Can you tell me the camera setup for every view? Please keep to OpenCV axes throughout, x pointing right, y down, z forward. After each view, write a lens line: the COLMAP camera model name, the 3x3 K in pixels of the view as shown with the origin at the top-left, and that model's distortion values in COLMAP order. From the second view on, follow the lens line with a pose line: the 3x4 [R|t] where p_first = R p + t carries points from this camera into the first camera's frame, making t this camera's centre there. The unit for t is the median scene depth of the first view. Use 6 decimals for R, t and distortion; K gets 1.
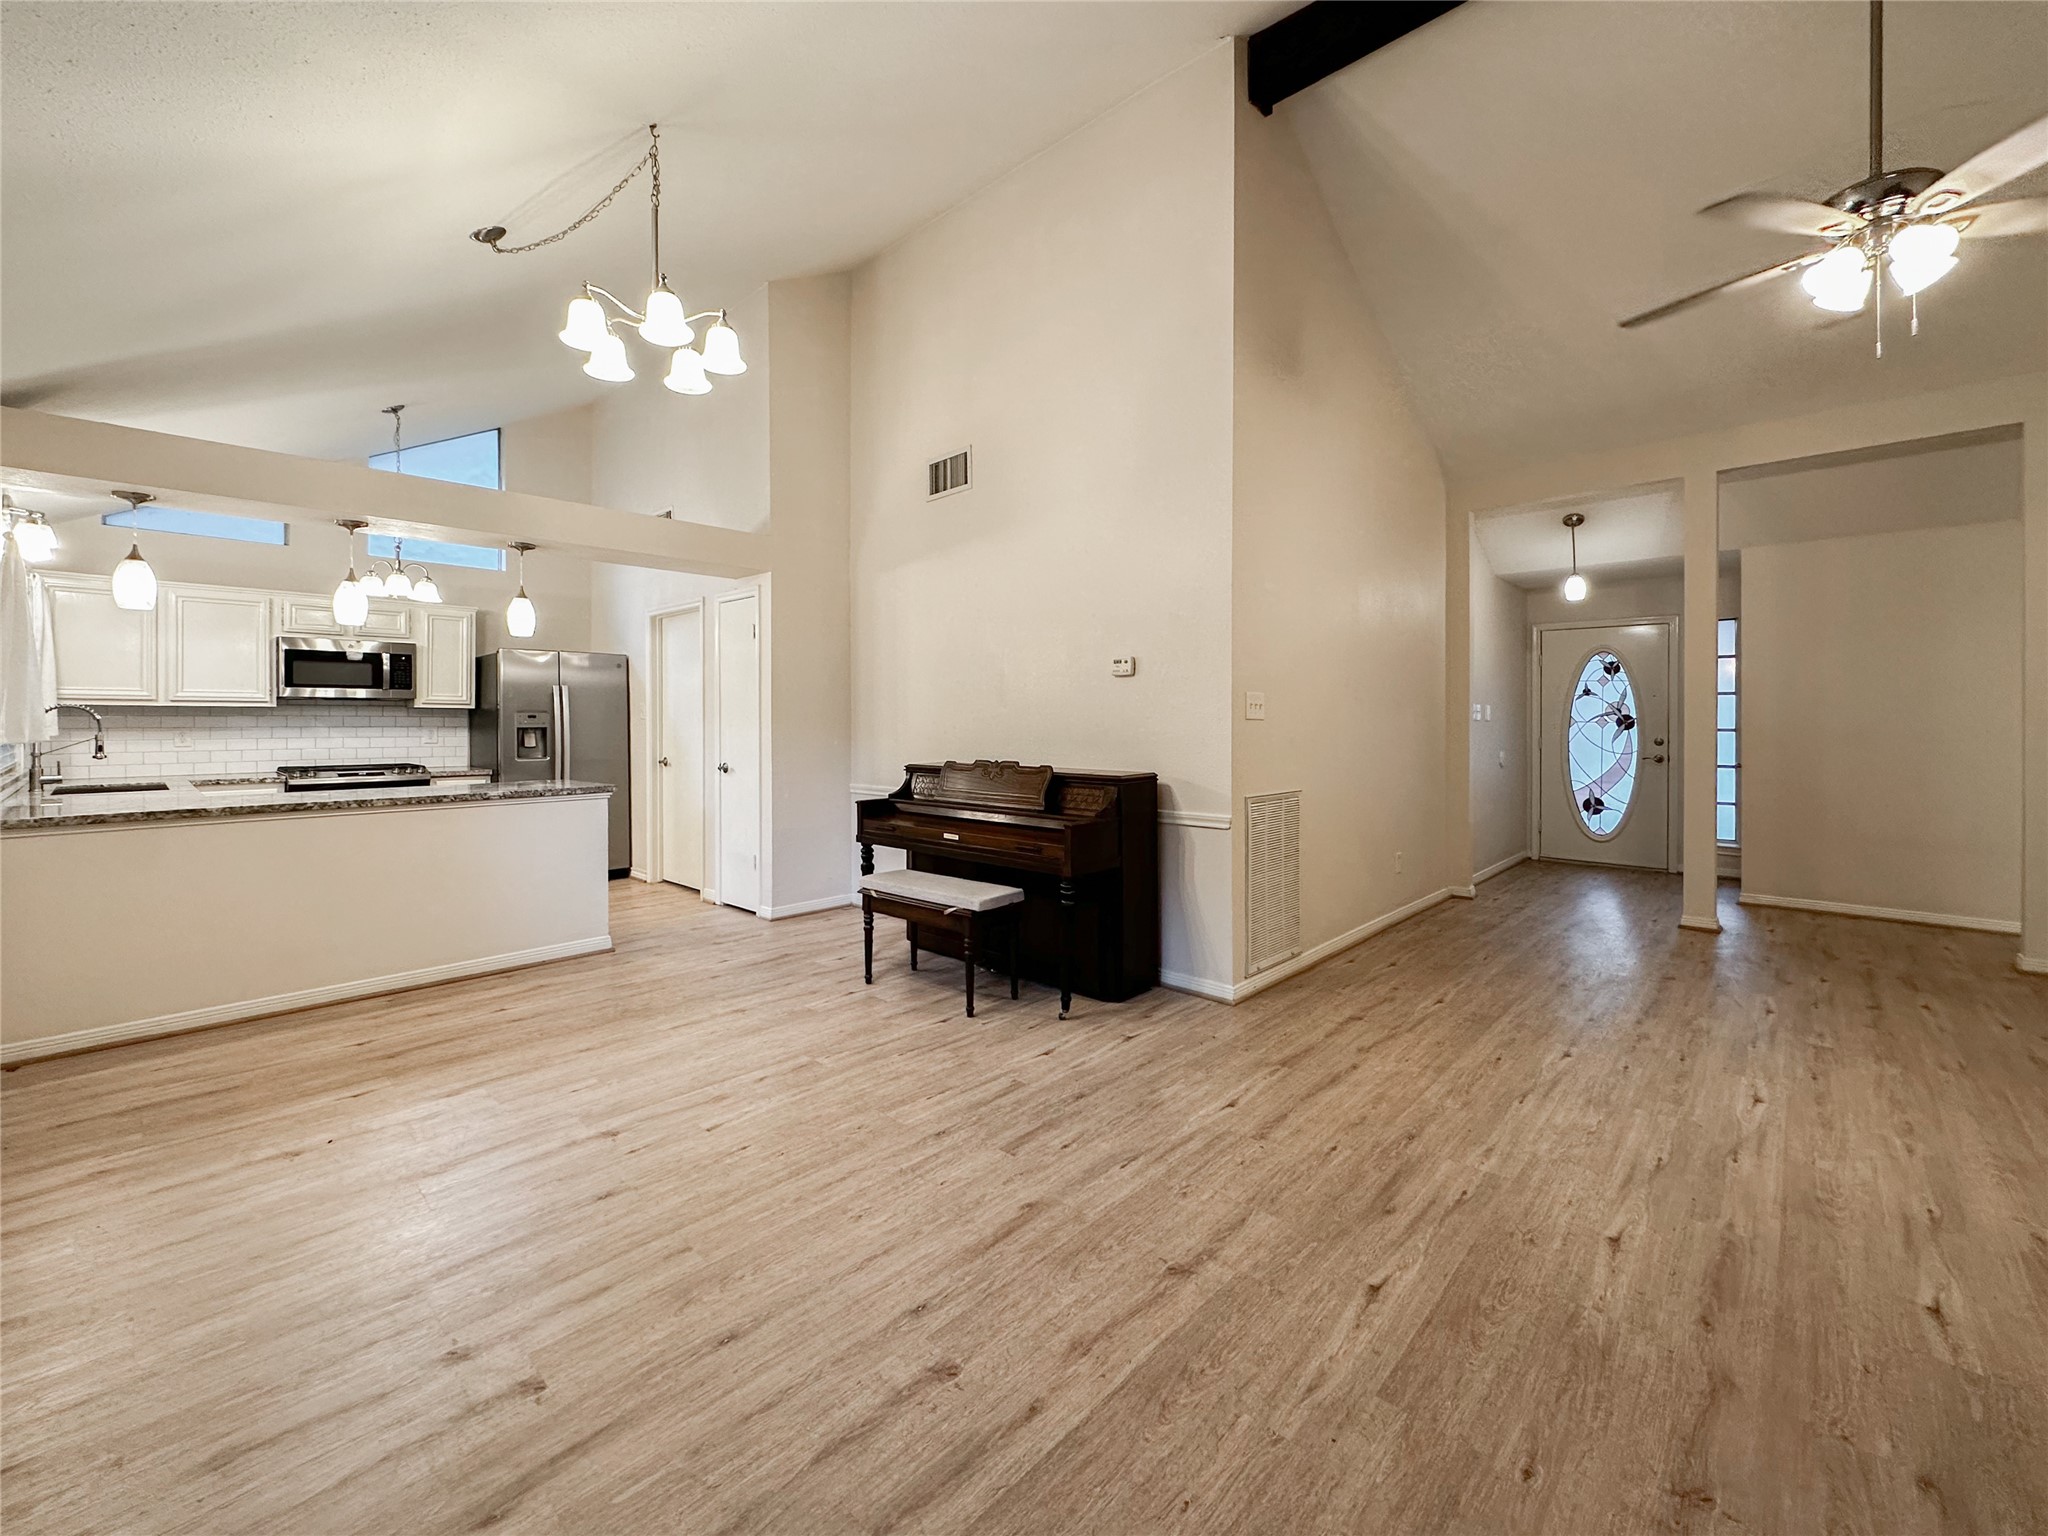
lens RADIAL K [[851.1, 0, 998.4], [0, 851.1, 721.2], [0, 0, 1]] dist [-0.003725, -0.000454]
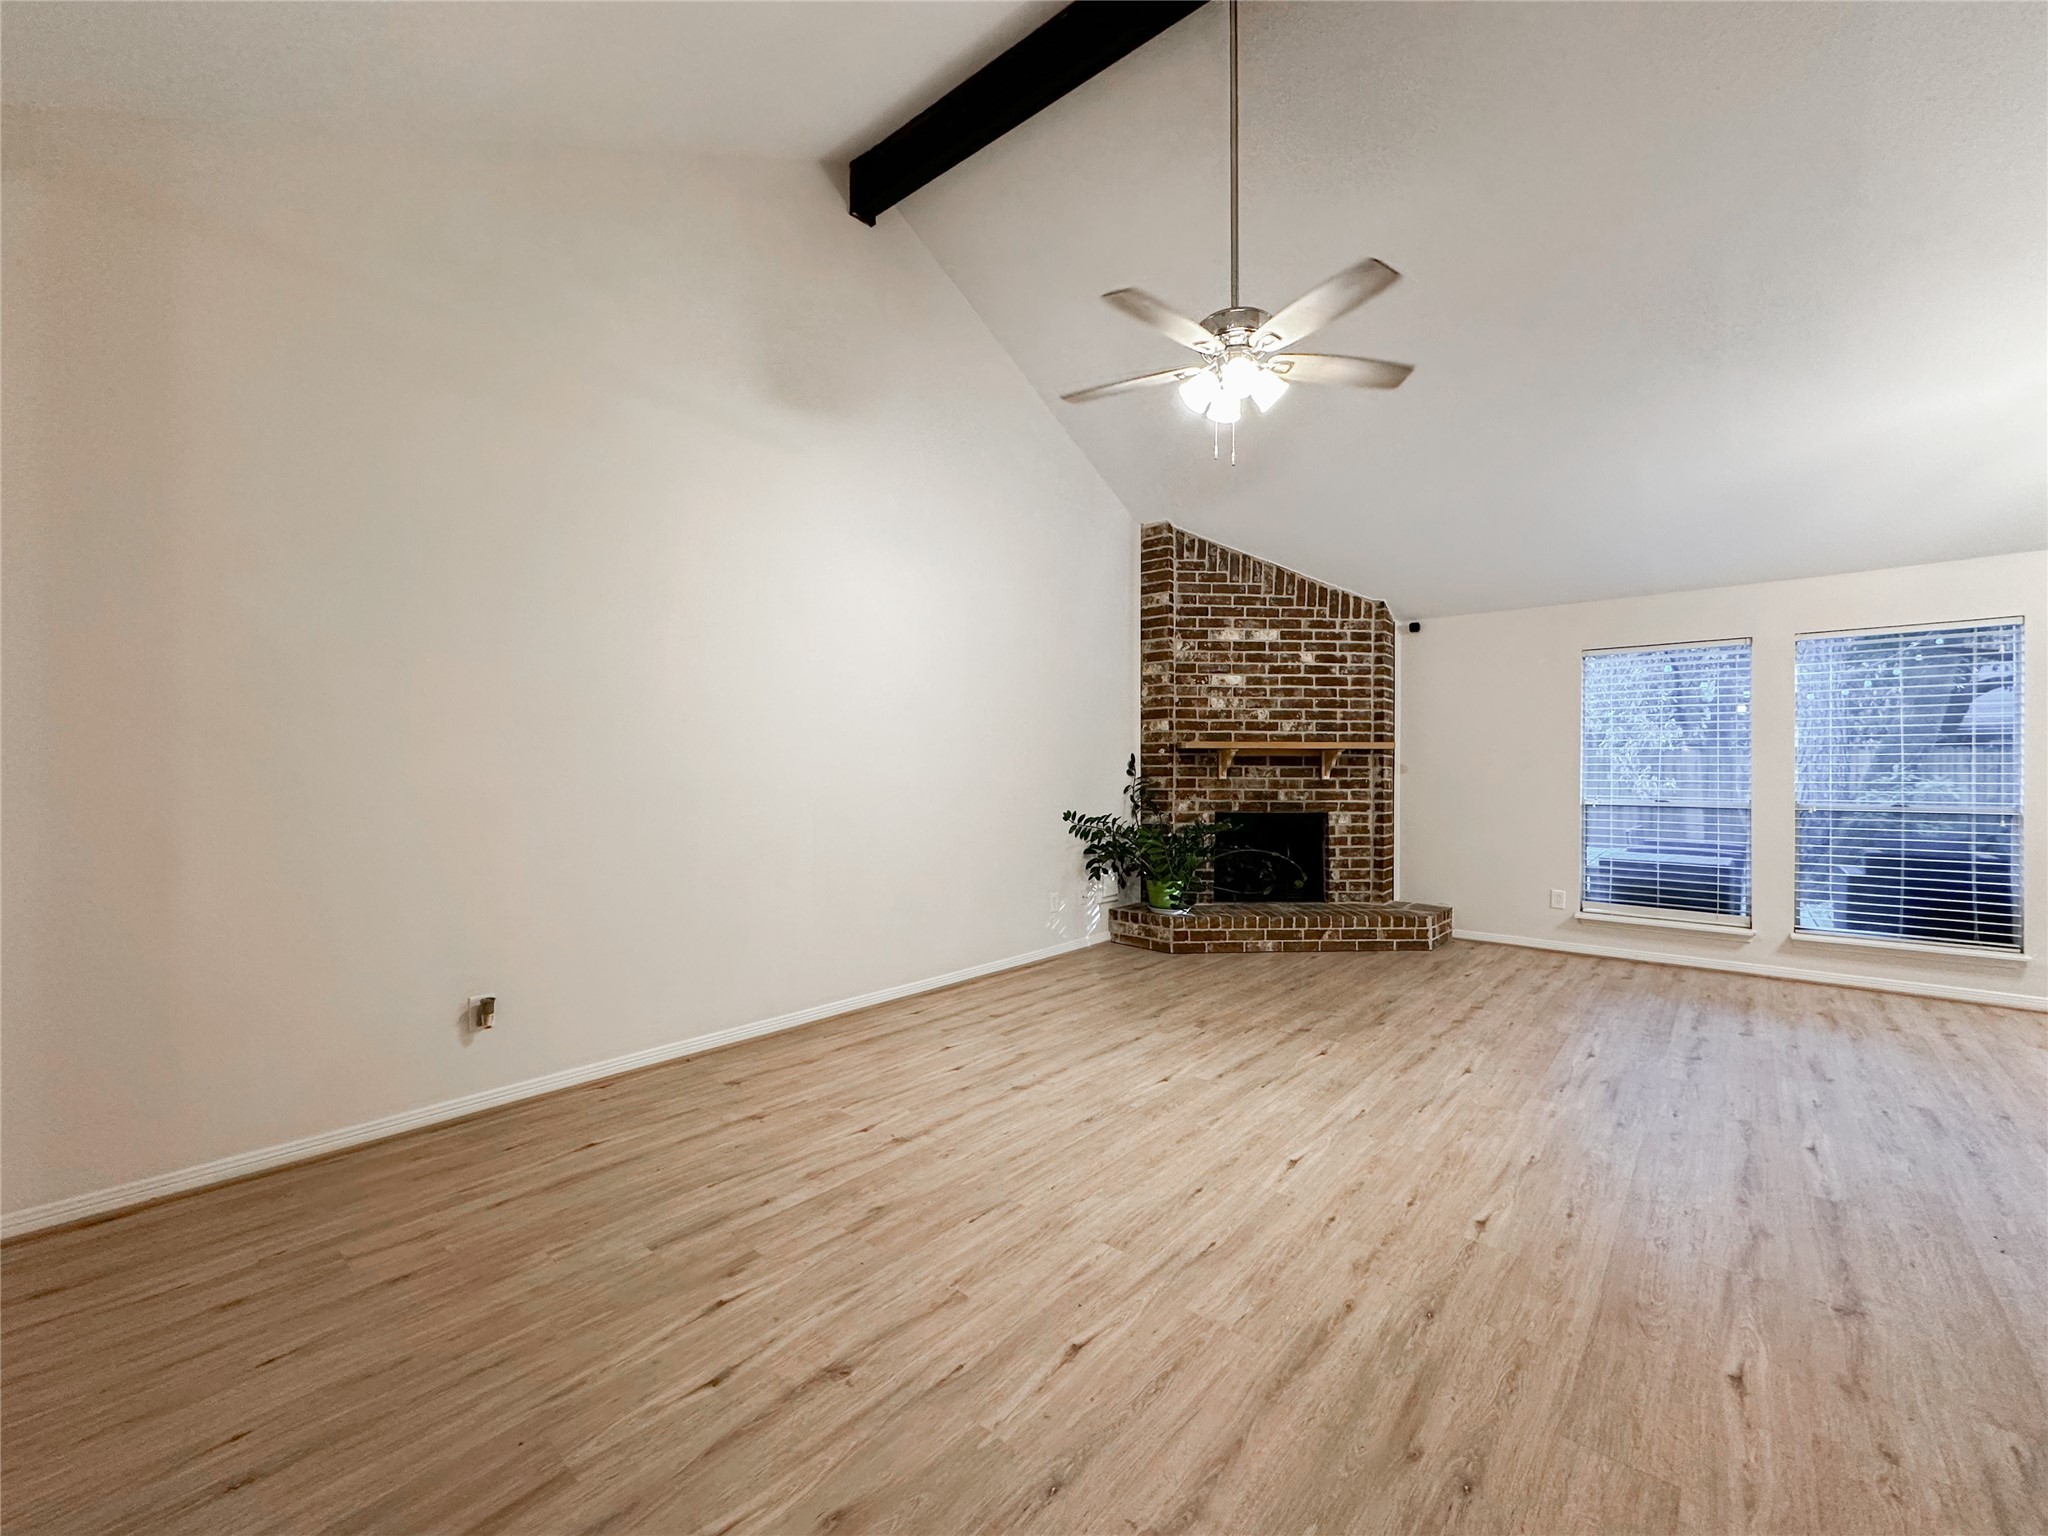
lens RADIAL K [[822.2, 0, 1024.0], [0, 822.2, 768.0], [0, 0, 1]] dist [-0.000746, 0.000003]
pose [[-0.998976, -0.000211, -0.045245, 1.346525], [-0.000261, 0.999999, 0.001083, -0.002000], [0.045245, 0.001093, -0.998975, 2.076465]]
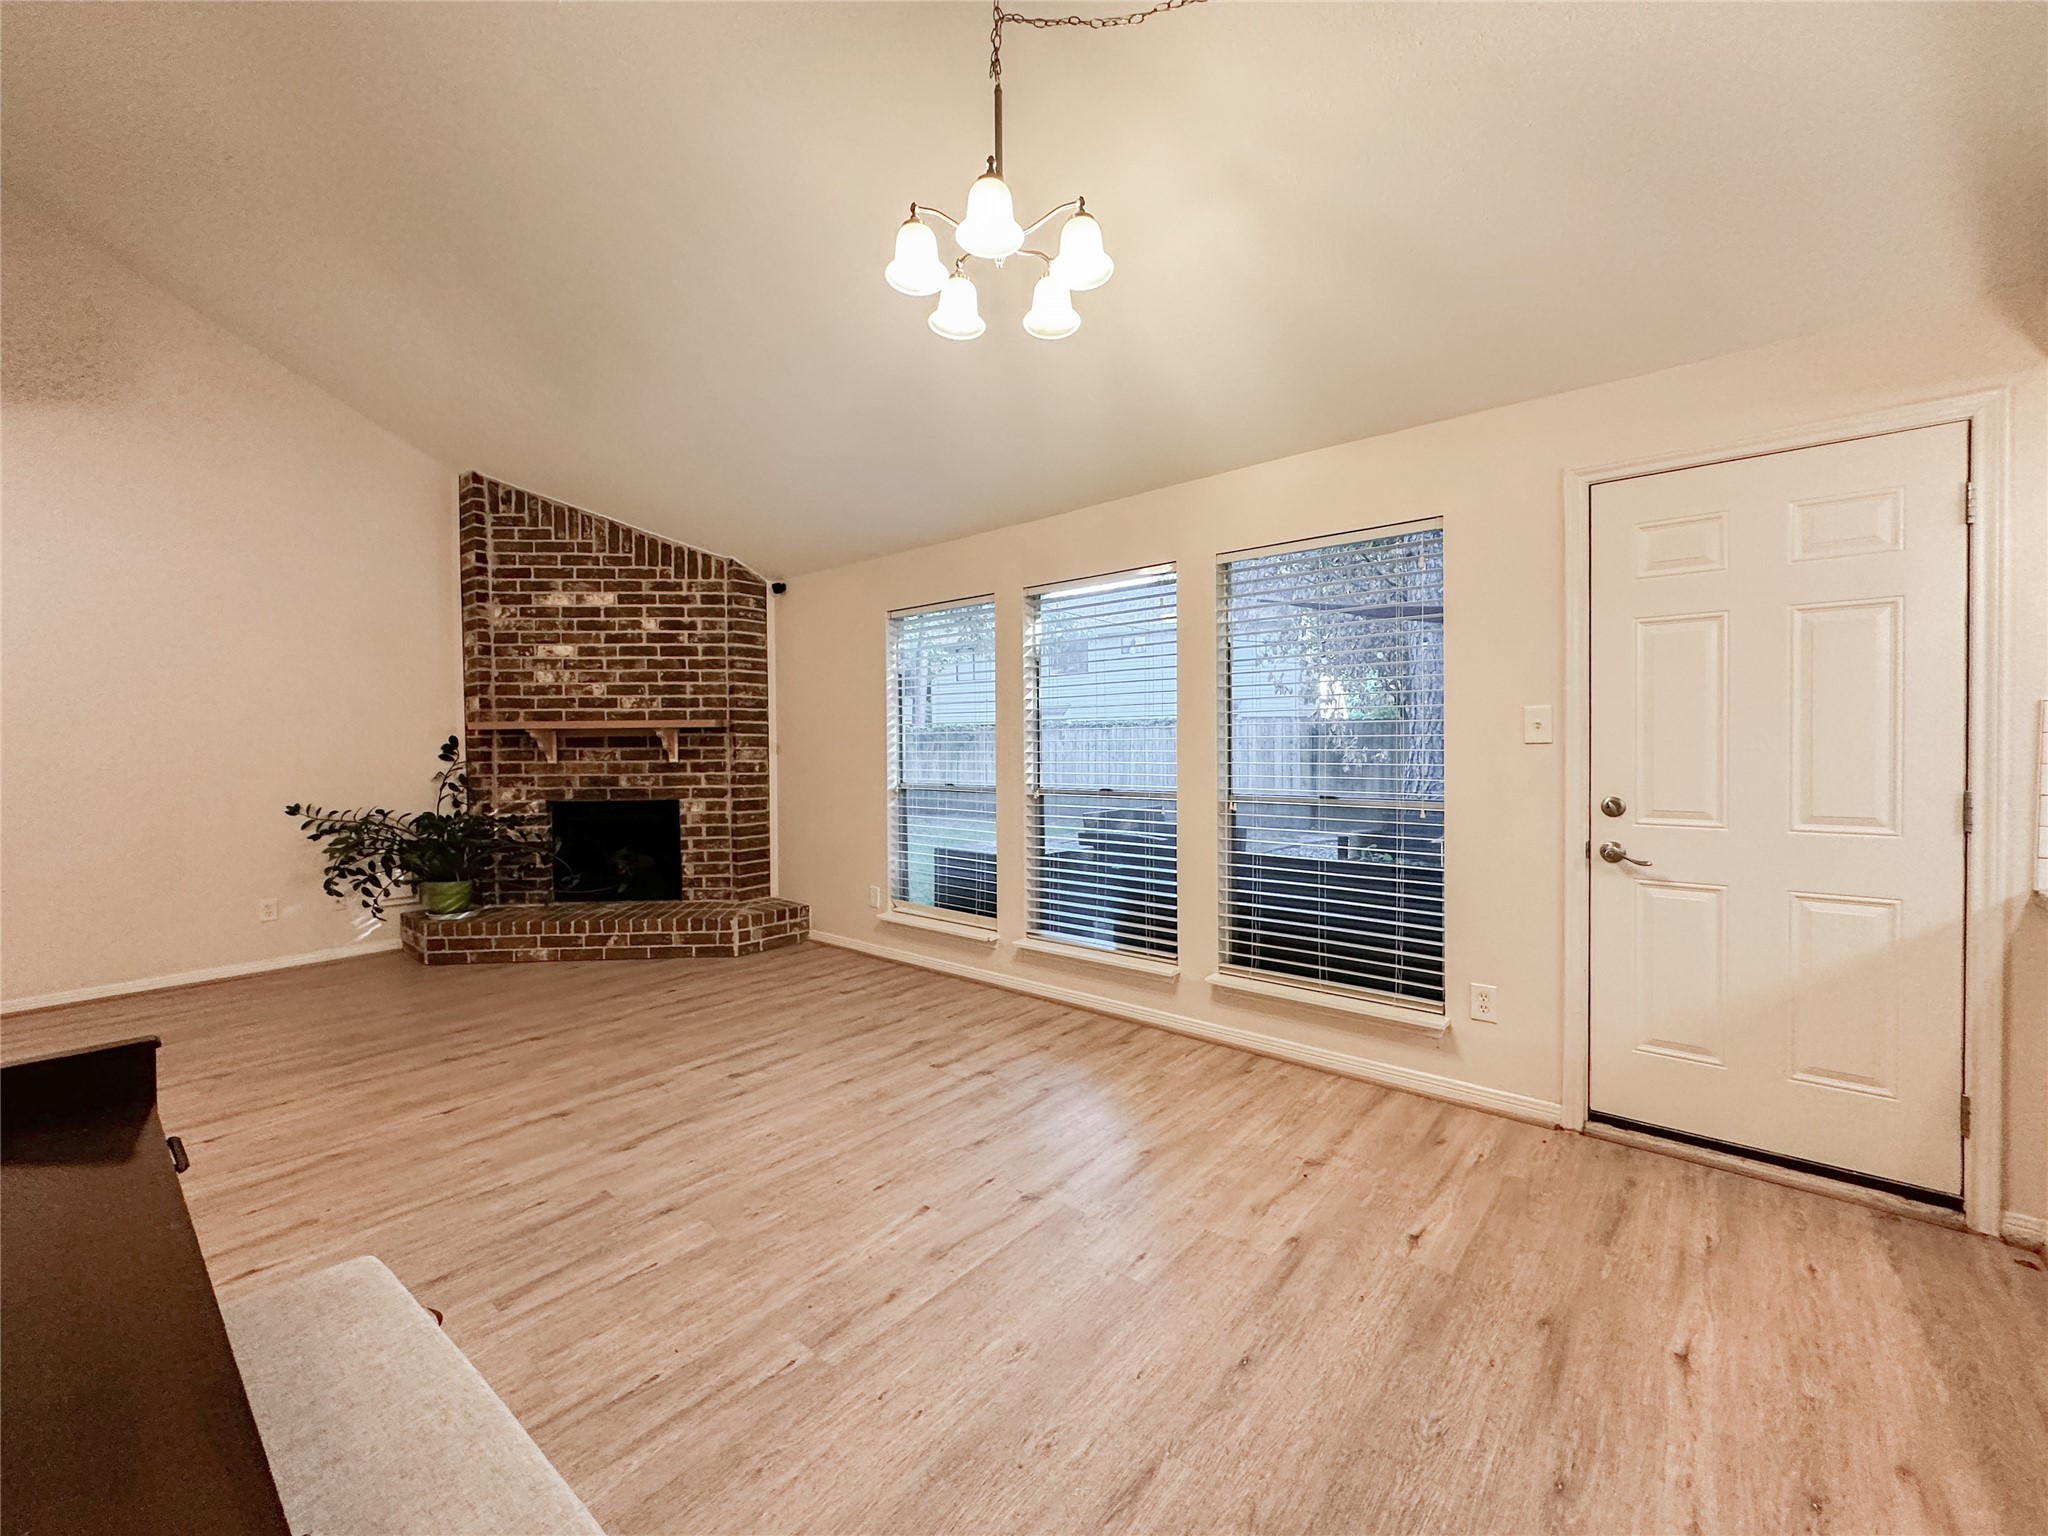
lens RADIAL K [[824.8, 0, 1004.6], [0, 824.8, 757.0], [0, 0, 1]] dist [-0.002153, -0.000198]
pose [[-0.998766, 0.013754, -0.047720, -0.392375], [0.012804, 0.999715, 0.020157, -0.011819], [0.047984, 0.019521, -0.998657, 1.883590]]
